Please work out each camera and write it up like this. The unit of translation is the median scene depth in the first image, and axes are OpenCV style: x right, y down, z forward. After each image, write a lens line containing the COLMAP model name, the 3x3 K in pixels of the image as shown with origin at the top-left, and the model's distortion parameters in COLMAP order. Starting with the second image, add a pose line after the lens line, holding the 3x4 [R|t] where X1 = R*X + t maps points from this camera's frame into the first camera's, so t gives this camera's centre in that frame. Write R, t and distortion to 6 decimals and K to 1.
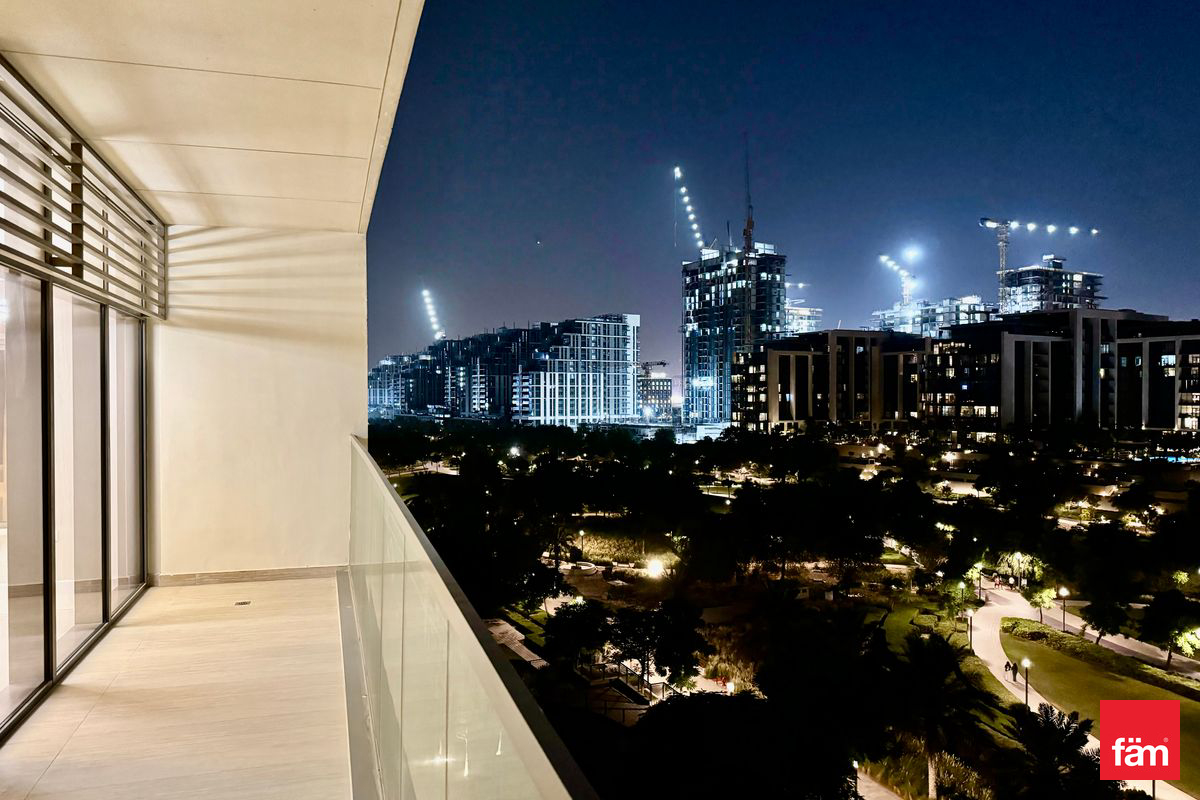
lens RADIAL K [[838.6, 0, 601.2], [0, 838.6, 402.6], [0, 0, 1]] dist [0.042852, -0.050310]
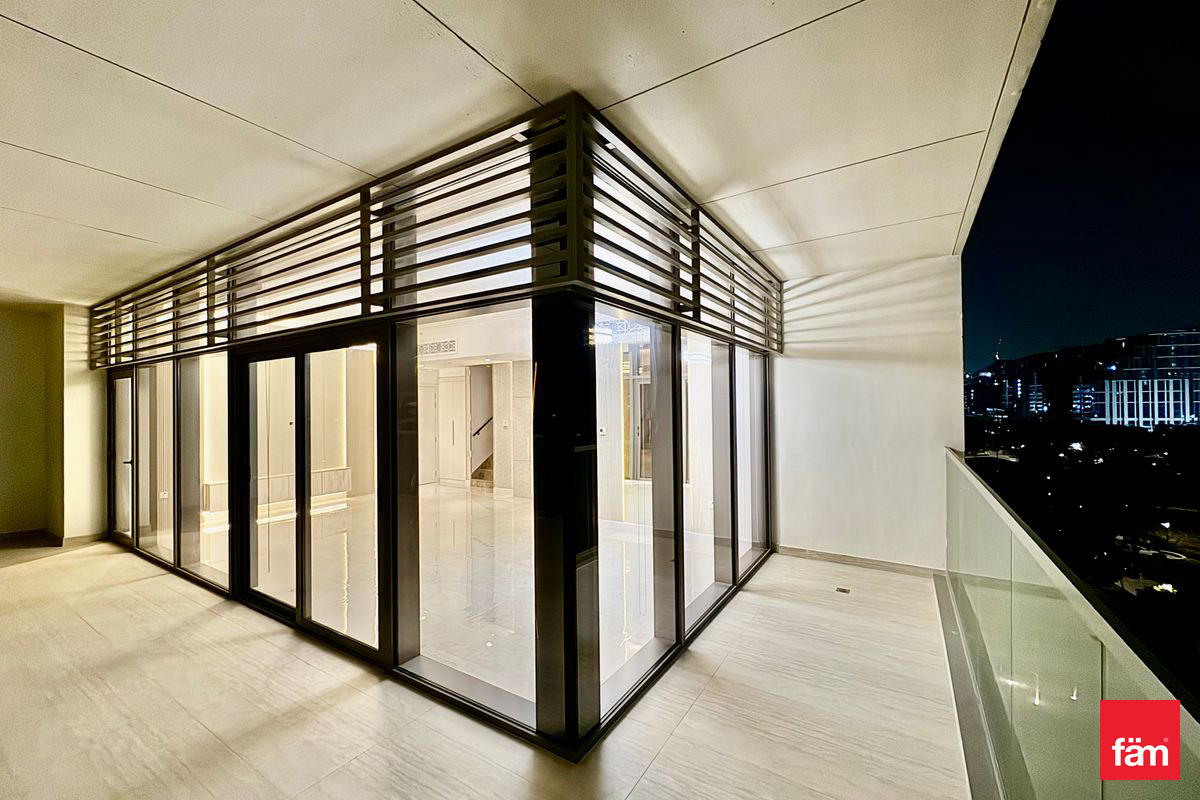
lens RADIAL K [[479.9, 0, 600.7], [0, 479.9, 400.7], [0, 0, 1]] dist [0.000019, -0.000798]
pose [[0.635806, -0.012886, -0.771741, -0.120357], [0.002763, 0.999892, -0.014419, -0.014016], [0.771844, 0.007036, 0.635773, 0.314036]]
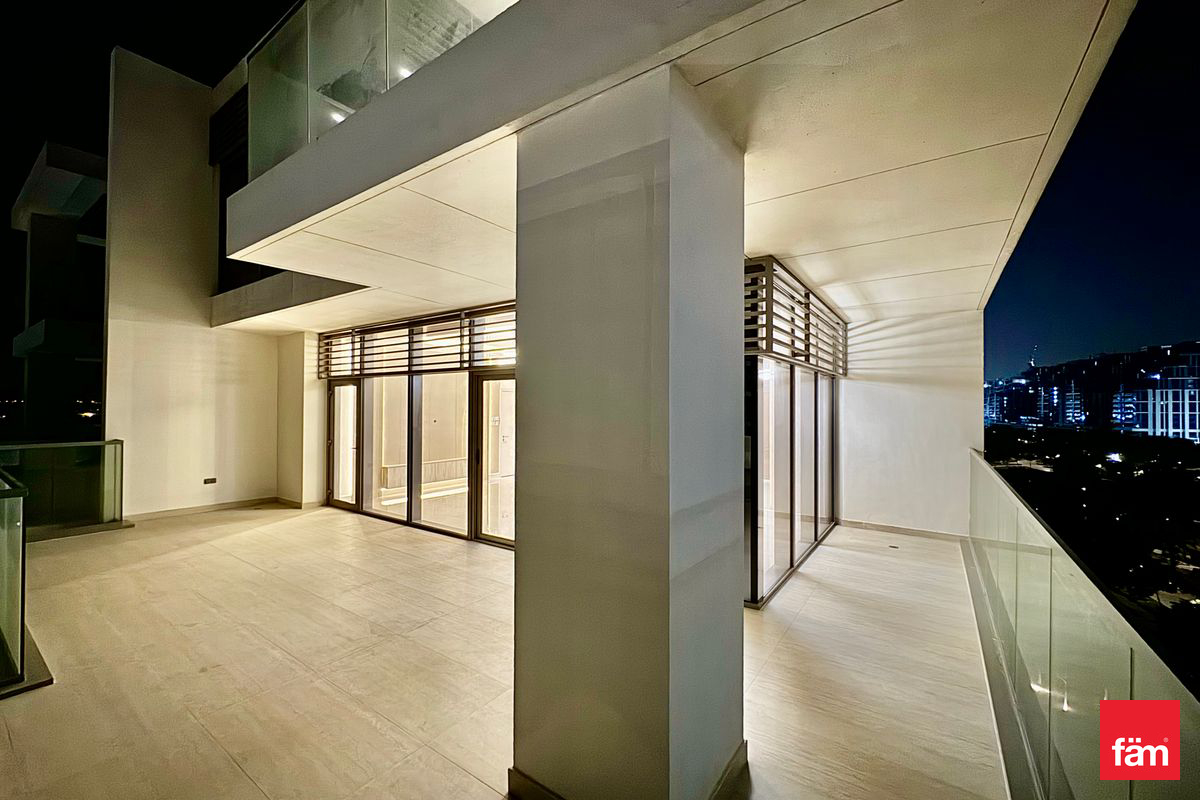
lens RADIAL K [[479.9, 0, 598.2], [0, 479.9, 400.3], [0, 0, 1]] dist [0.000019, -0.000798]
pose [[0.601141, -0.005665, -0.799123, -0.020561], [-0.013877, 0.999750, -0.017526, -0.023593], [0.799022, 0.021625, 0.600913, -0.027241]]
